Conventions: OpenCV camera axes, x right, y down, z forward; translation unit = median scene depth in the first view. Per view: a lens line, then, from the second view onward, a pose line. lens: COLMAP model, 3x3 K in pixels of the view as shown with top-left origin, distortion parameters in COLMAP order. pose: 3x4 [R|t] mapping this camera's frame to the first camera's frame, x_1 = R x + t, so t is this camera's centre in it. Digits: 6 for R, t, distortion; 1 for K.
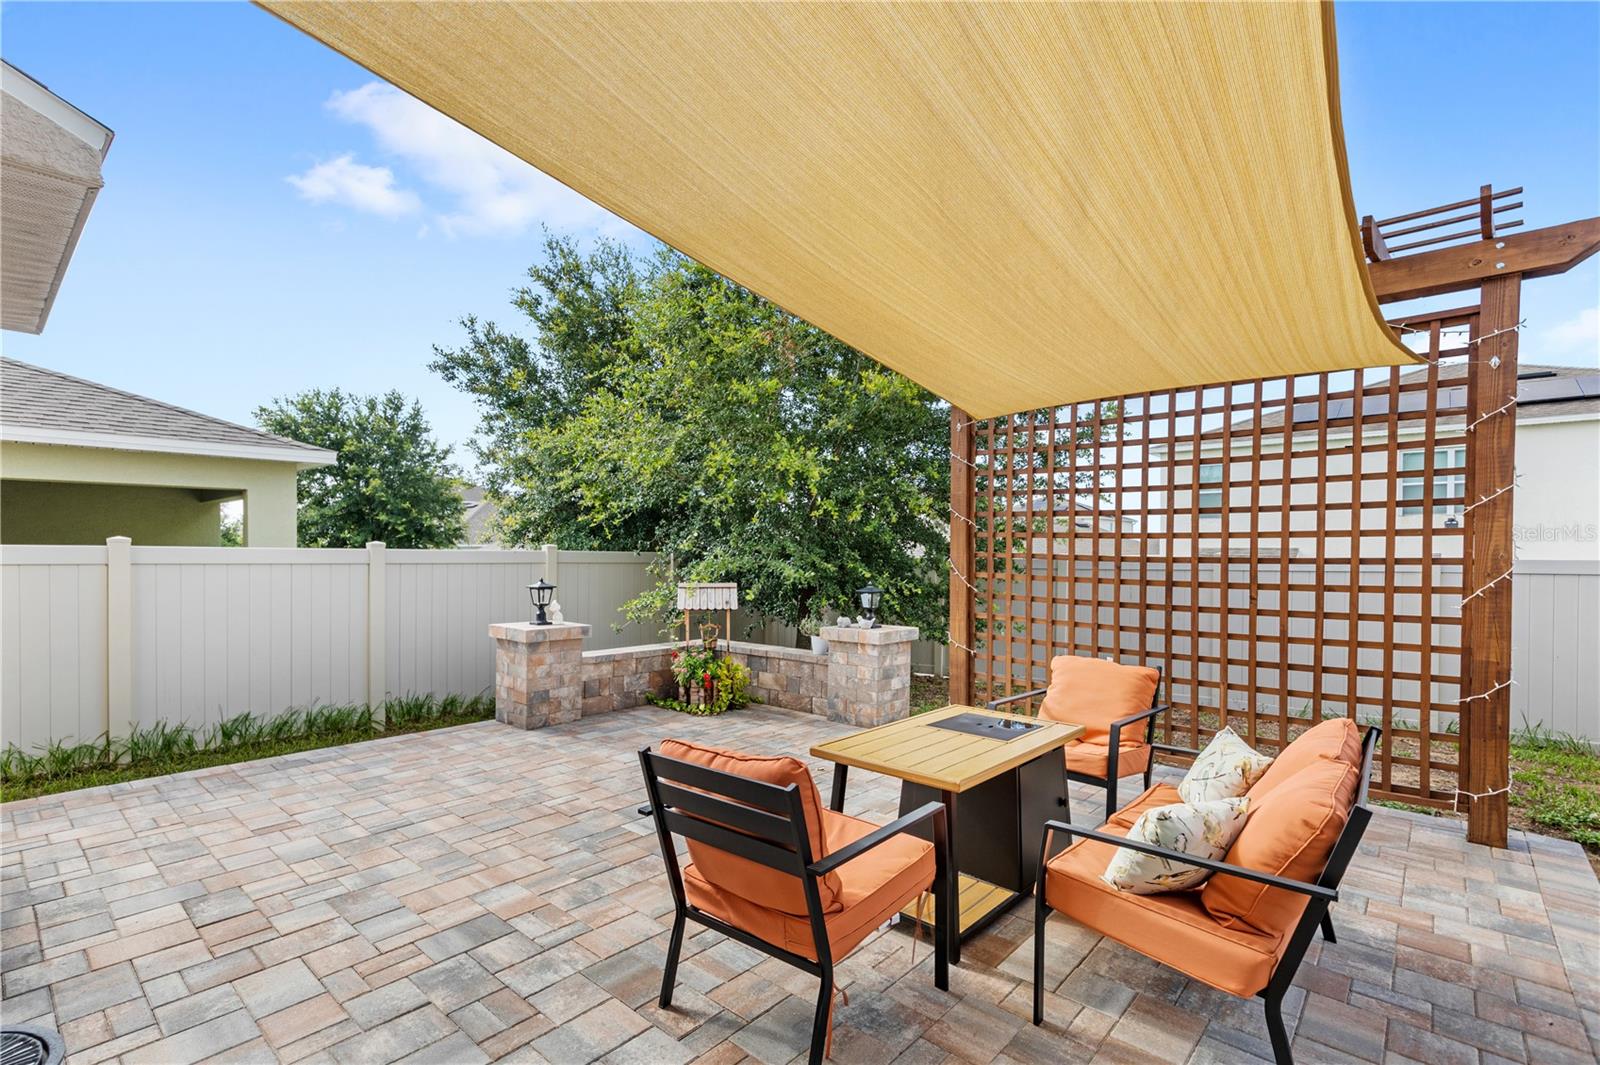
lens RADIAL K [[758.1, 0, 796.2], [0, 758.1, 516.0], [0, 0, 1]] dist [0.004325, 0.000811]
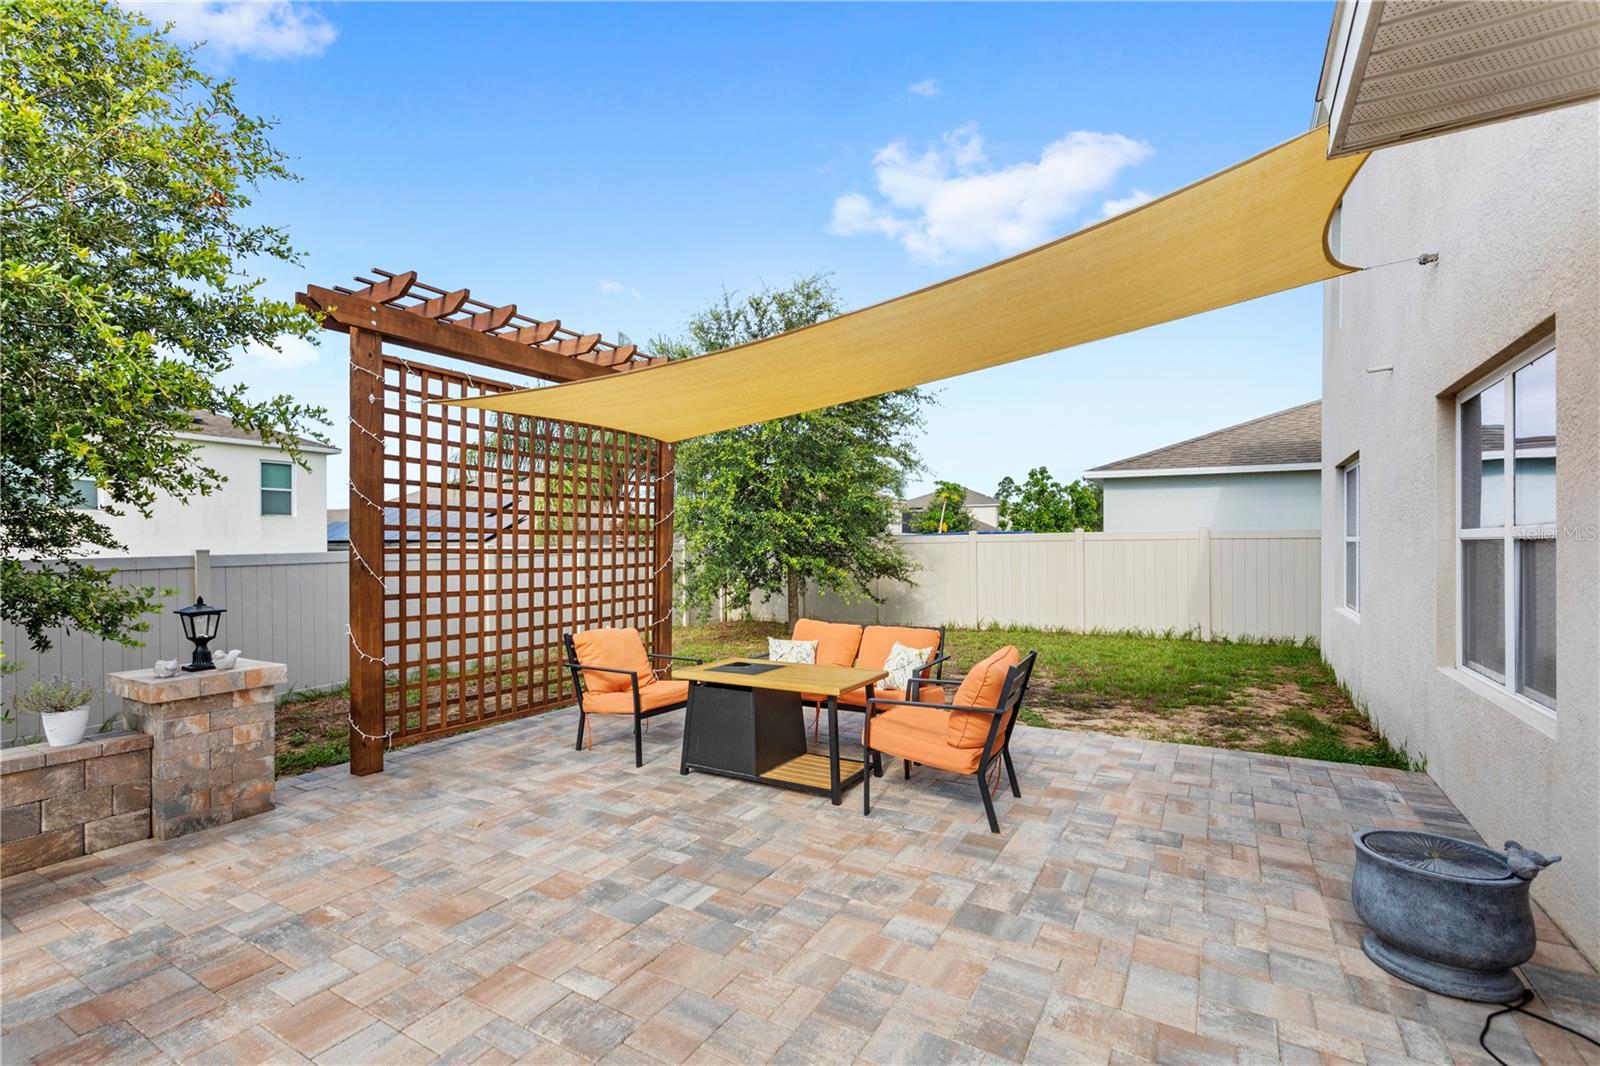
lens RADIAL K [[725.6, 0, 781.8], [0, 725.6, 540.8], [0, 0, 1]] dist [0.000847, 0.000187]
pose [[-0.179211, 0.001206, 0.983810, -0.820898], [-0.038504, 0.999224, -0.008239, 0.040431], [-0.983057, -0.039357, -0.179026, 0.907610]]
